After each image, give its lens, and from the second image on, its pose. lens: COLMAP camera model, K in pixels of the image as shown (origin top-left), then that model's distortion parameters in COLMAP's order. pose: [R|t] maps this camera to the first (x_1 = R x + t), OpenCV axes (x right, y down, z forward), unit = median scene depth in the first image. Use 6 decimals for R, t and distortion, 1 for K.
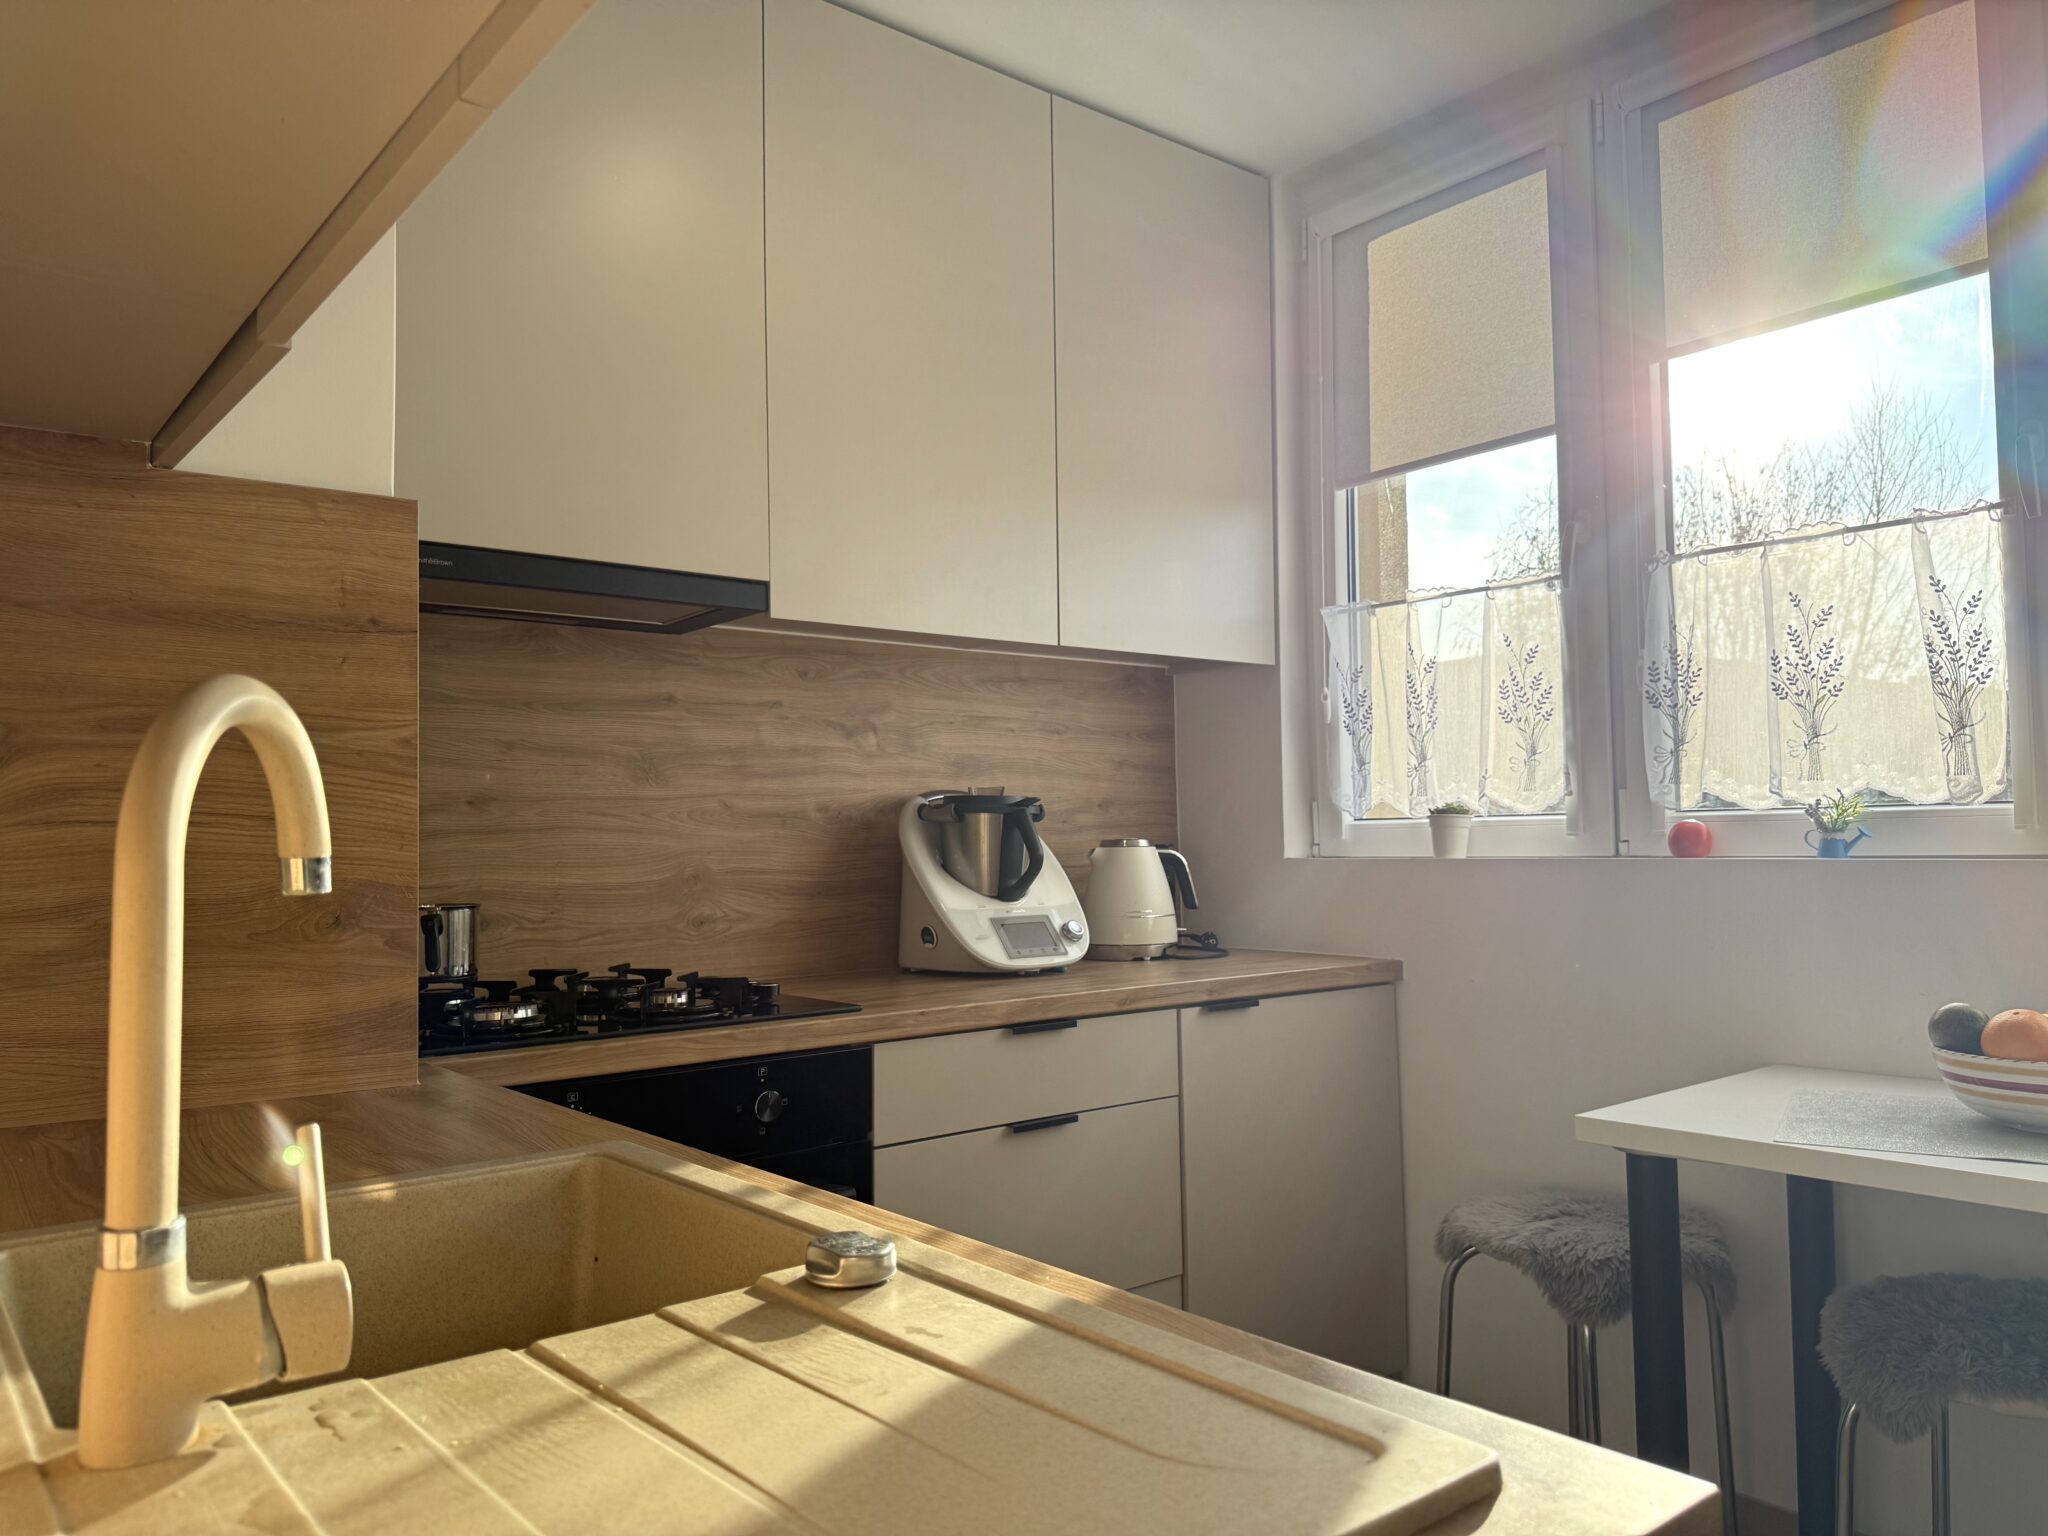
lens RADIAL K [[1473.5, 0, 1028.9], [0, 1473.5, 760.3], [0, 0, 1]] dist [0.084452, -0.108124]
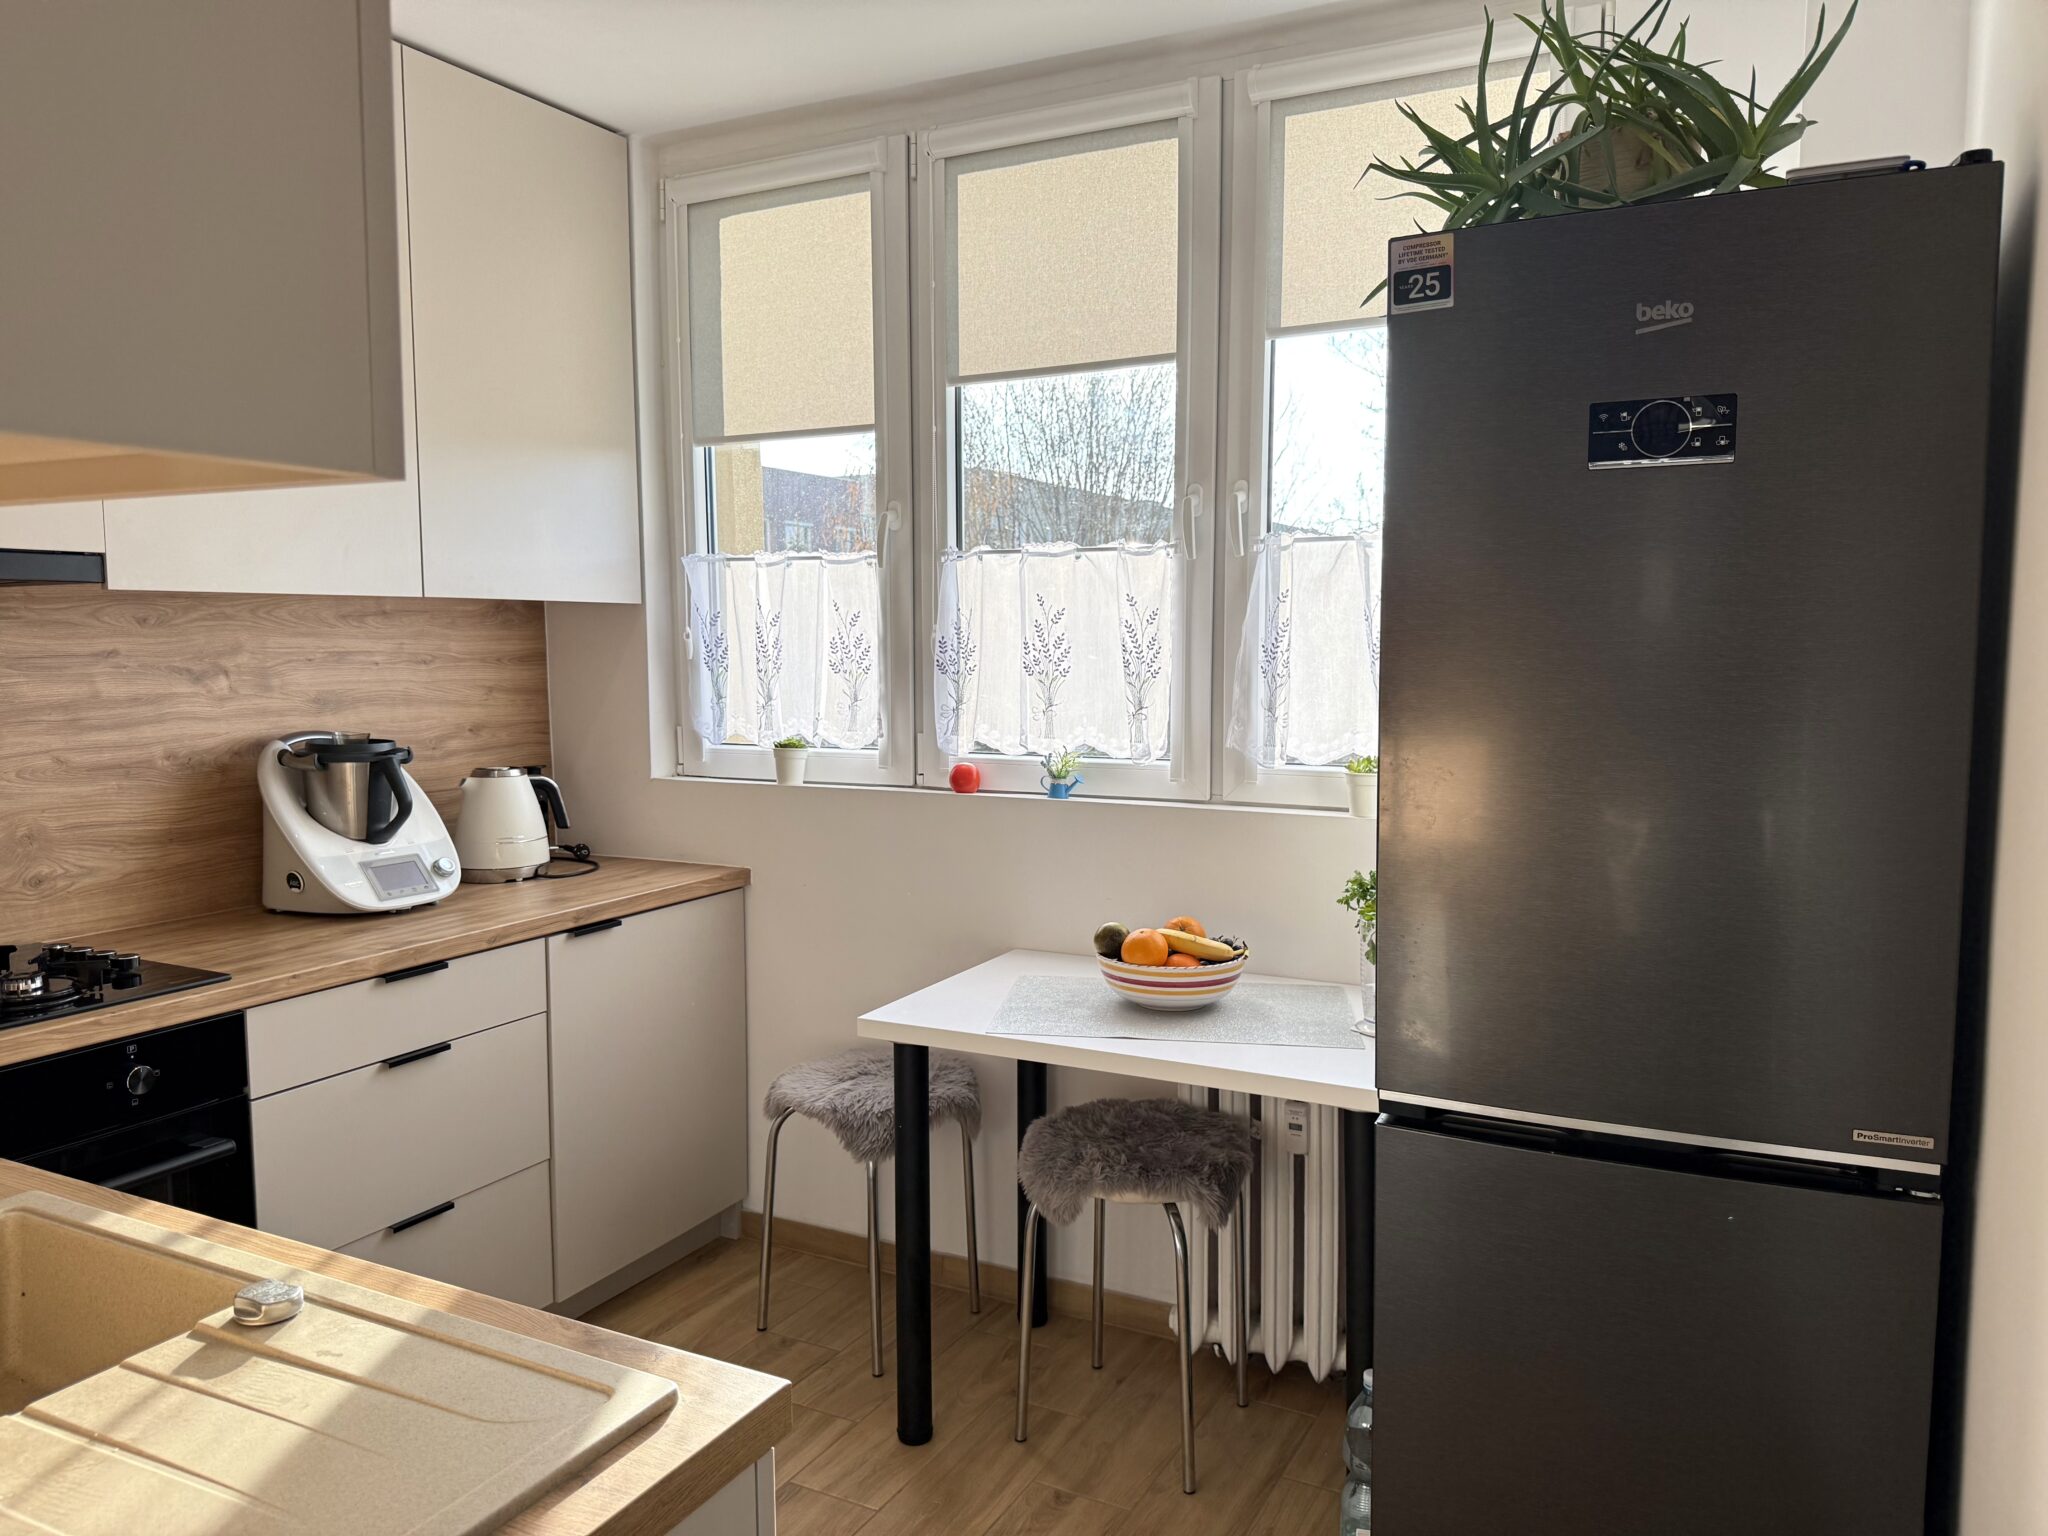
lens RADIAL K [[1464.4, 0, 1023.3], [0, 1464.4, 770.4], [0, 0, 1]] dist [0.112245, -0.144299]
pose [[0.922218, -0.024237, 0.385910, 0.002466], [-0.029847, 0.990594, 0.133542, -0.118026], [-0.385517, -0.134673, 0.912820, -0.162290]]
